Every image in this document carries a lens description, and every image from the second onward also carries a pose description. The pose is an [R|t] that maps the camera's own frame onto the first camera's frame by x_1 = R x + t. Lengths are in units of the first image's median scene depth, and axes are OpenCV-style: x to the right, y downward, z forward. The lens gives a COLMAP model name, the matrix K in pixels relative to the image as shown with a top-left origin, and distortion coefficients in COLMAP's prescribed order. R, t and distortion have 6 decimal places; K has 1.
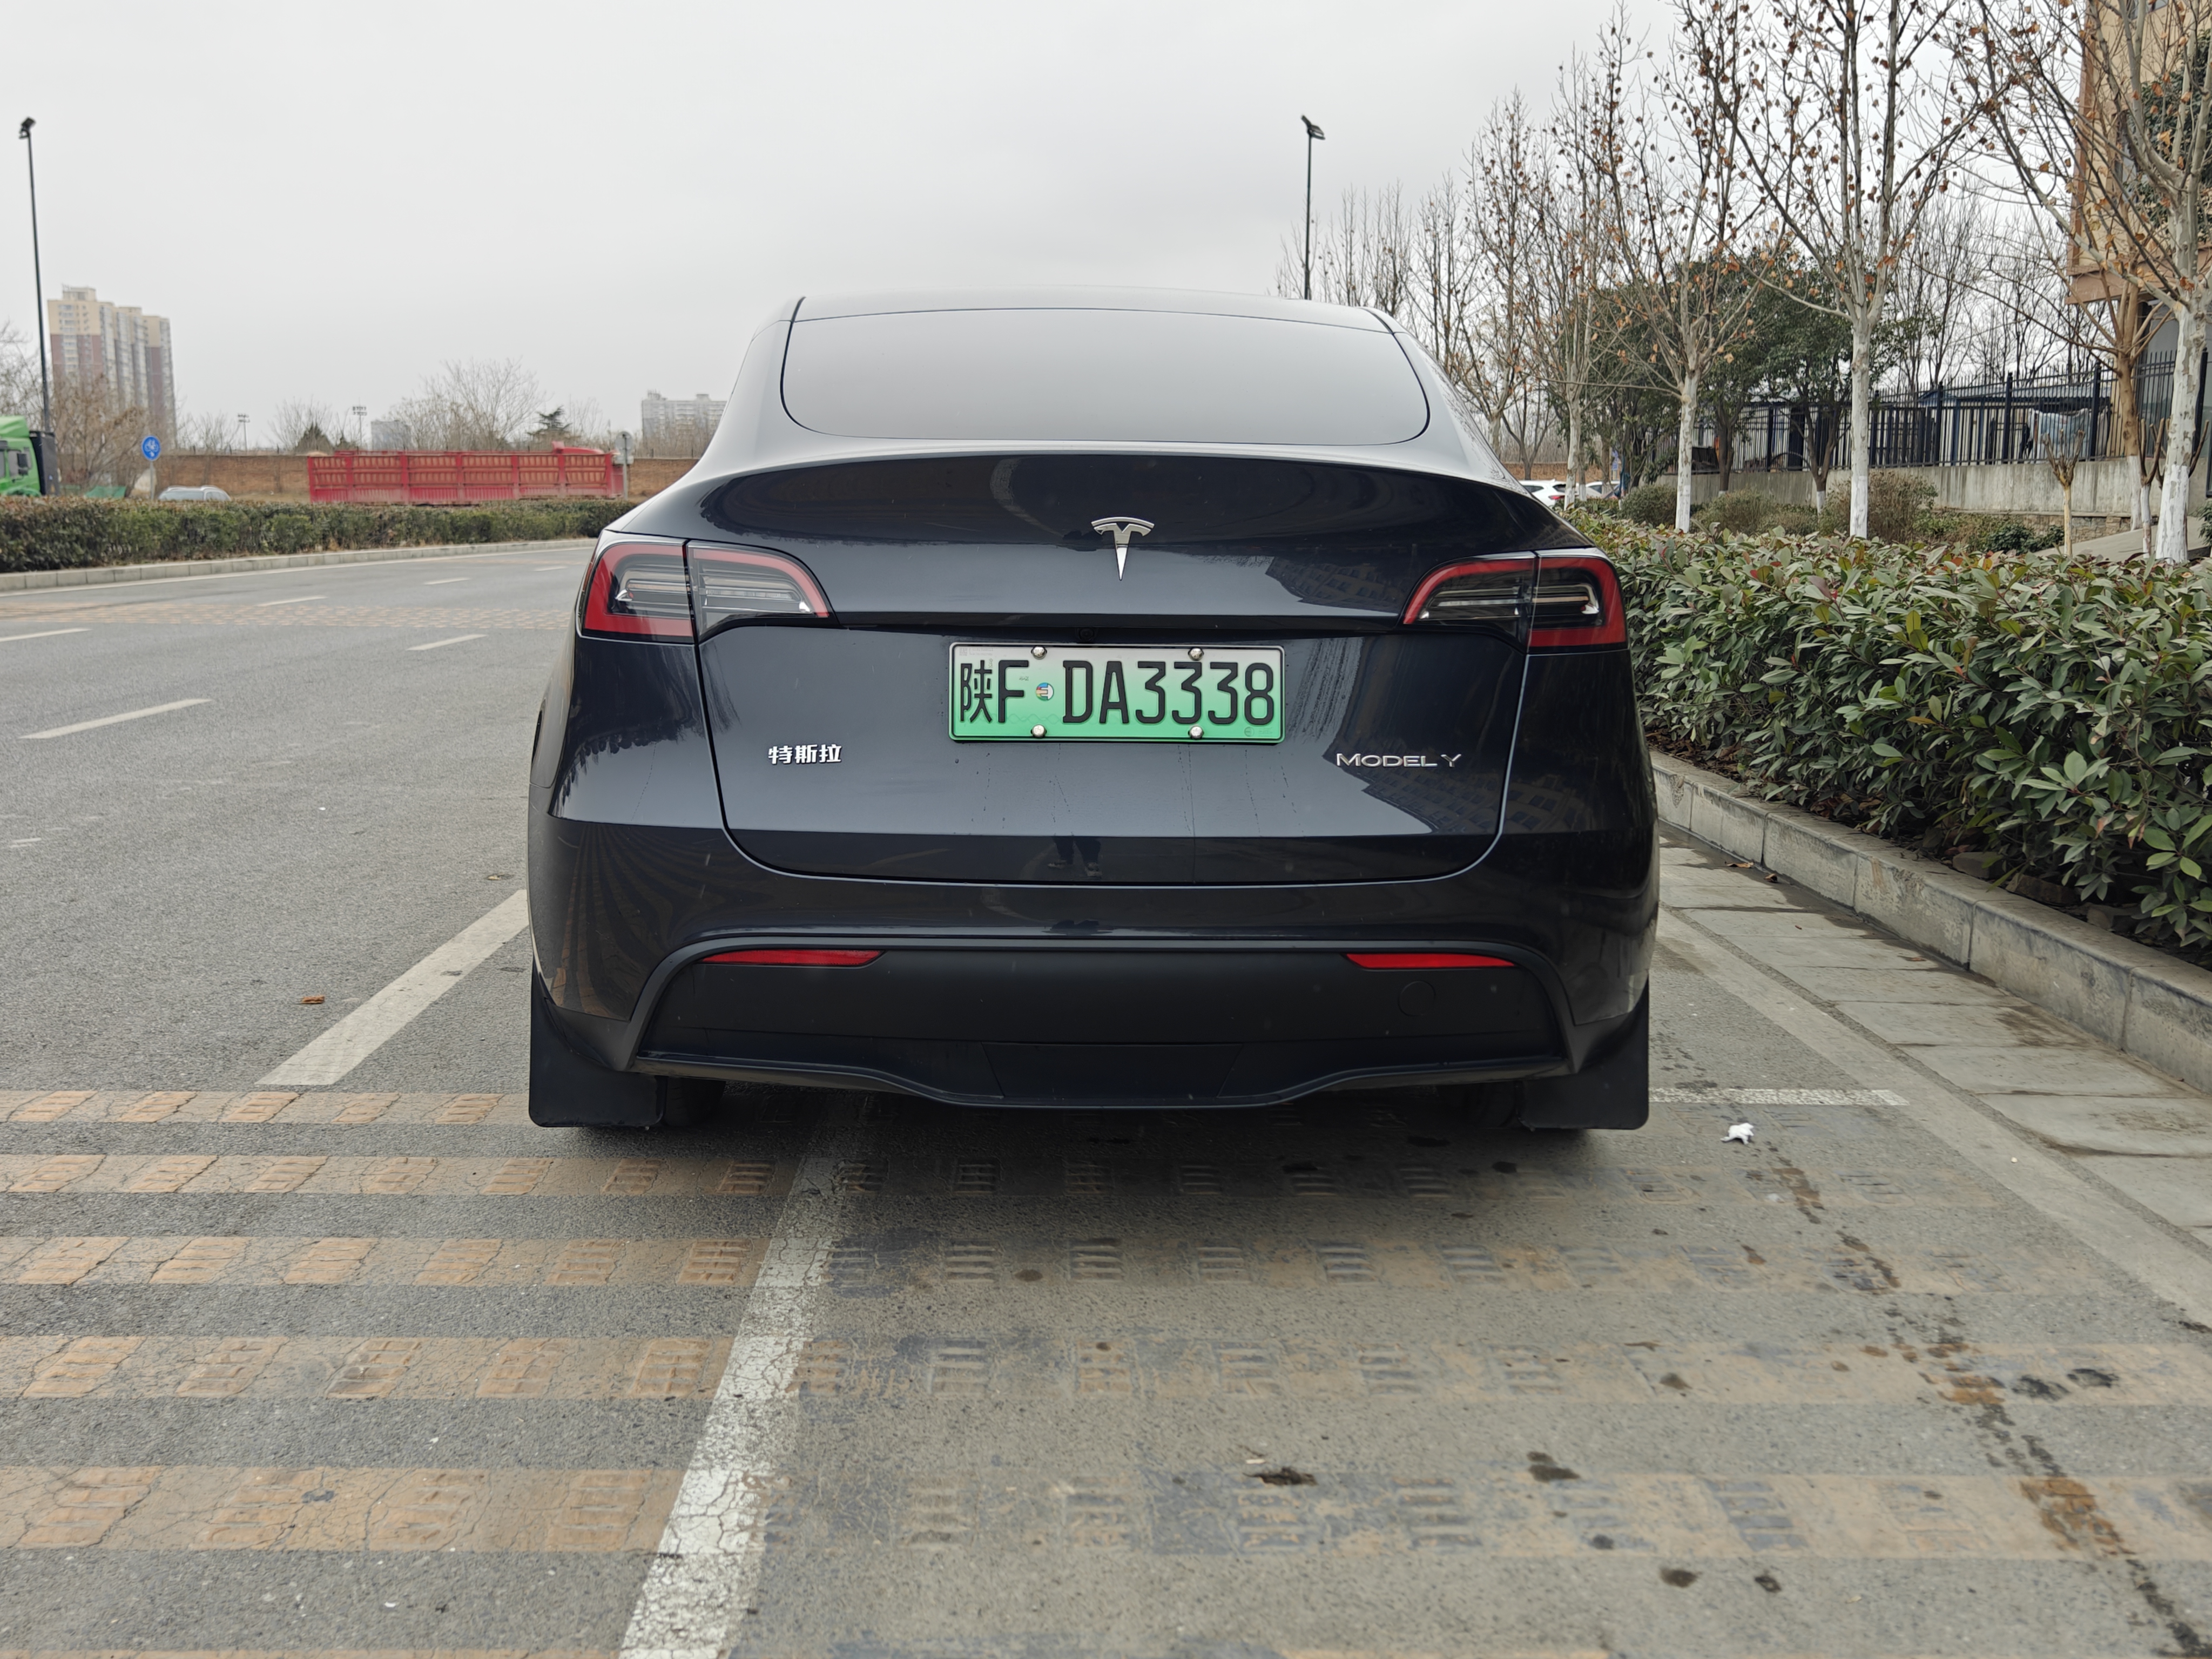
lens RADIAL K [[2142.6, 0, 1098.3], [0, 2142.6, 821.0], [0, 0, 1]] dist [0.020592, 0.000000]
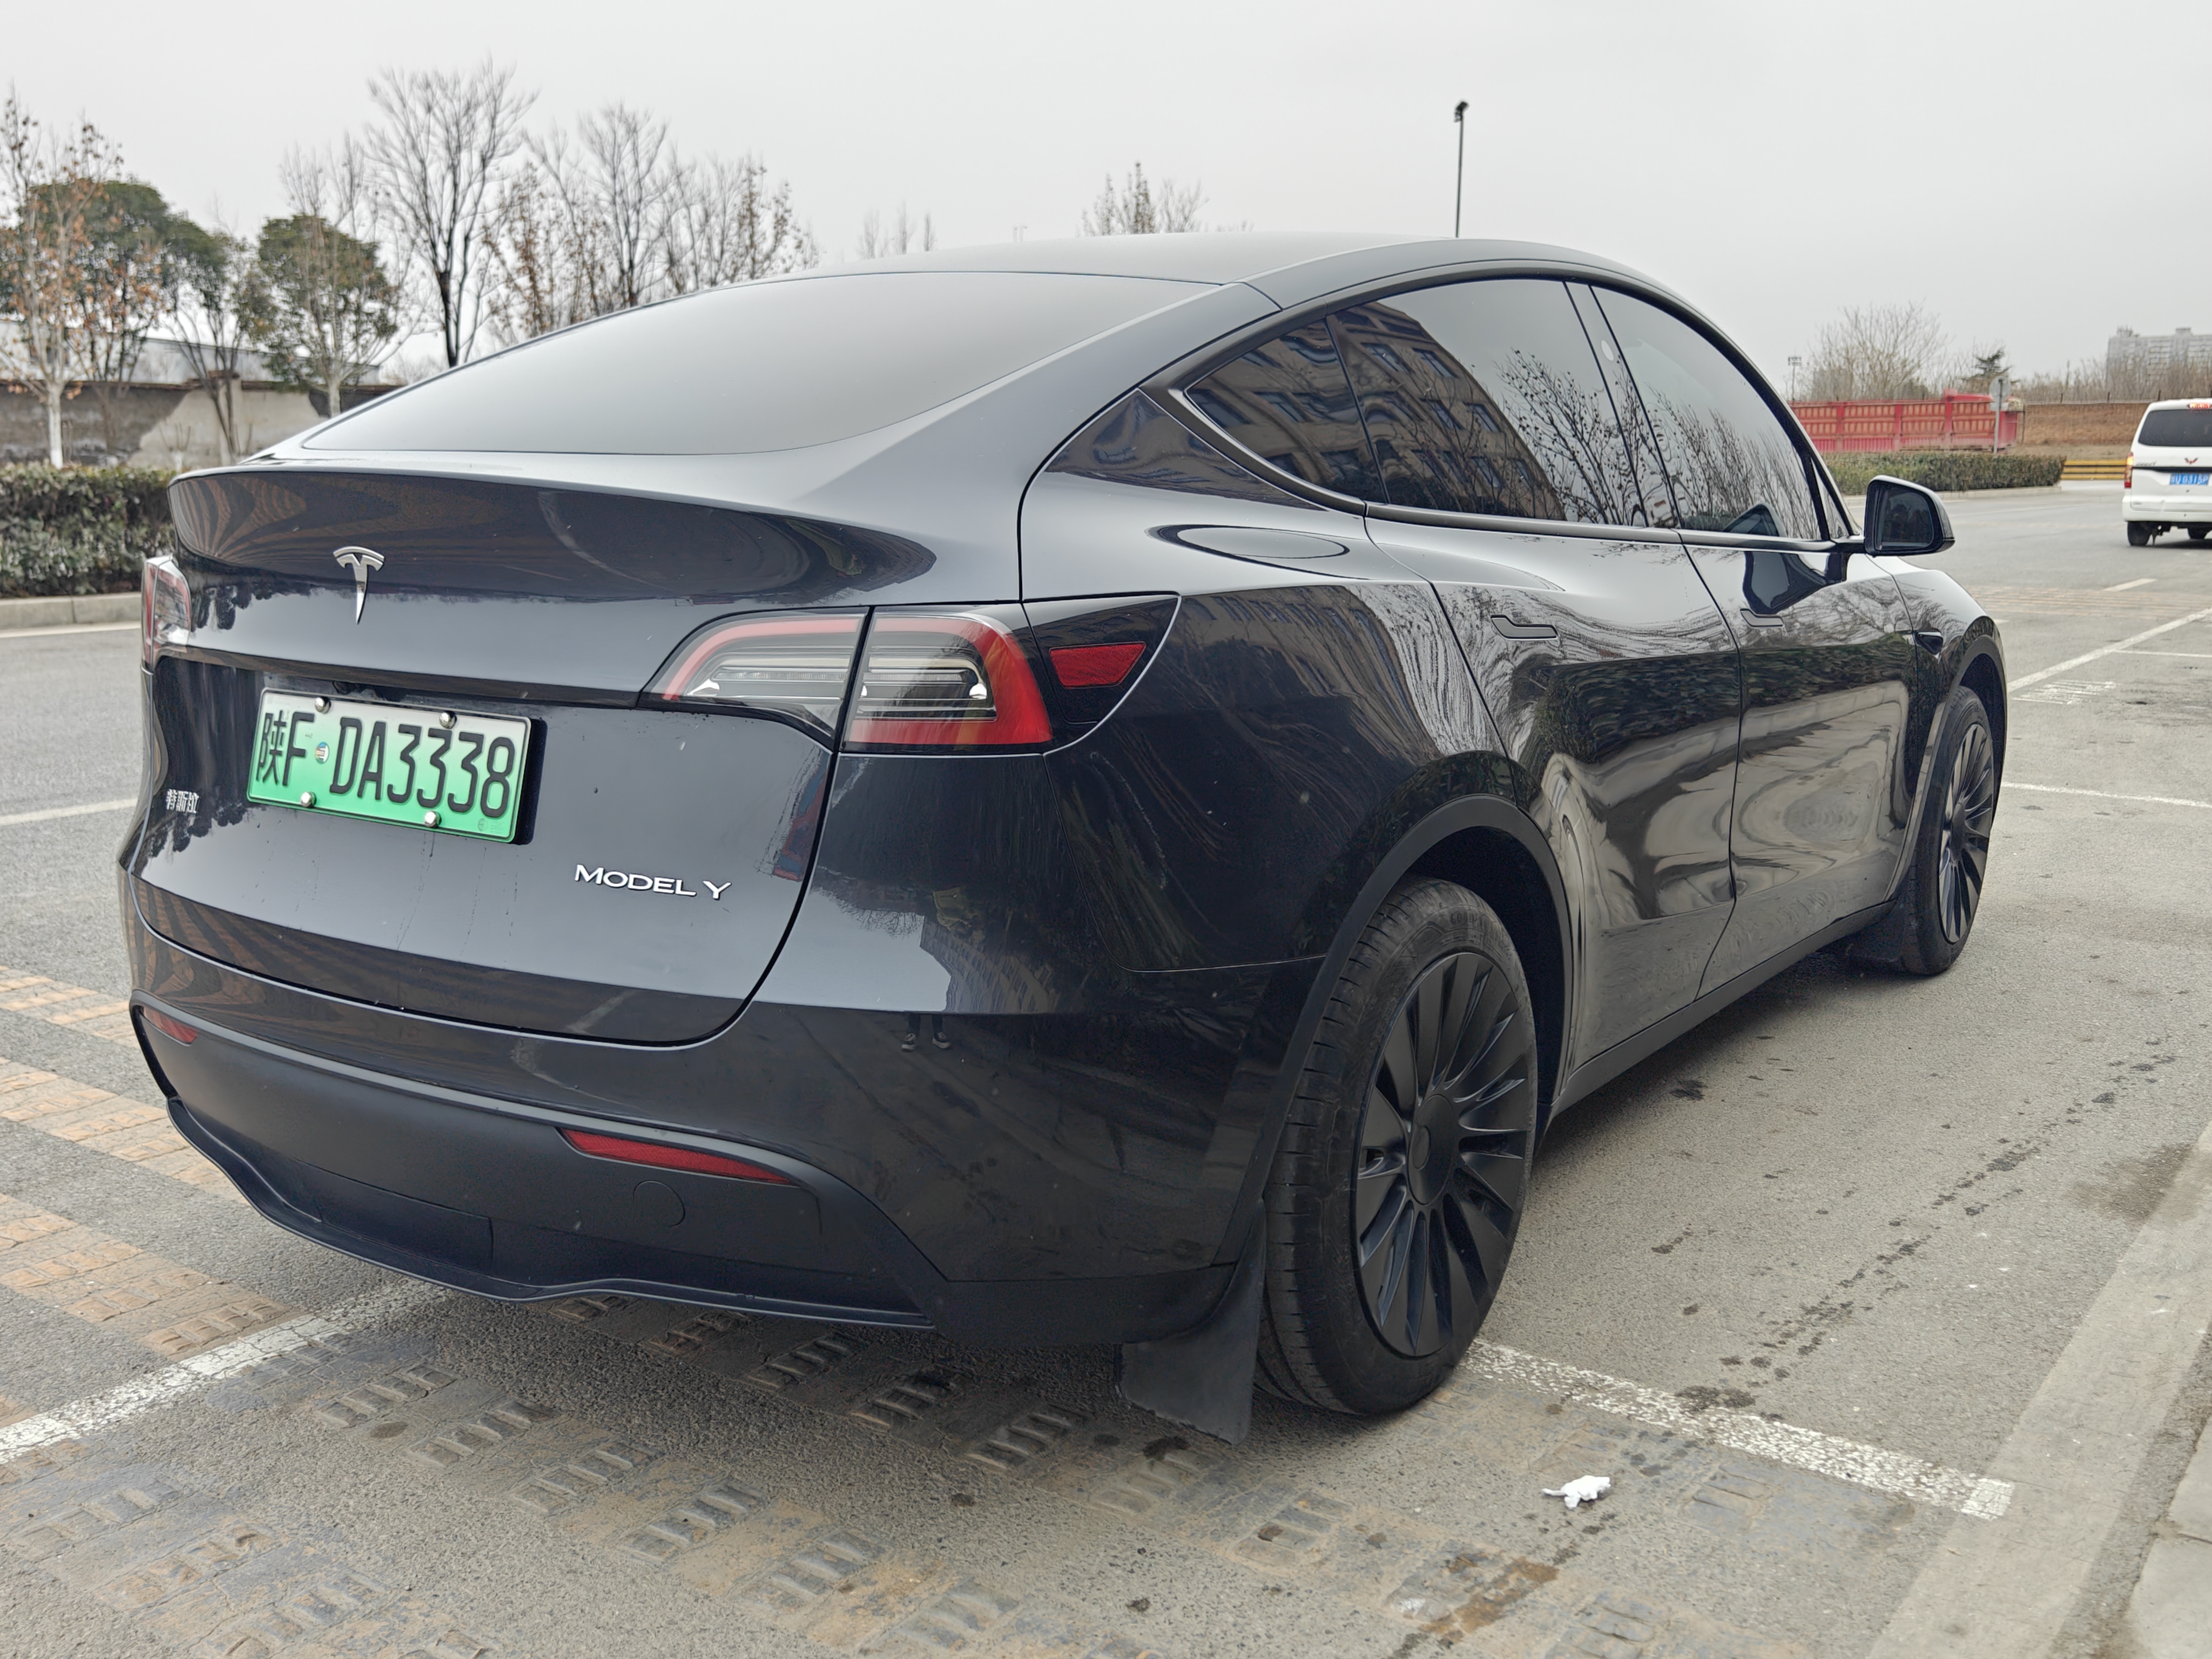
lens RADIAL K [[2142.6, 0, 1099.1], [0, 2142.6, 847.3], [0, 0, 1]] dist [0.020592, 0.000000]
pose [[0.800530, 0.104477, -0.590115, 0.712532], [-0.084028, 0.994527, 0.062086, -0.100884], [0.593372, -0.000115, 0.804928, 0.503271]]
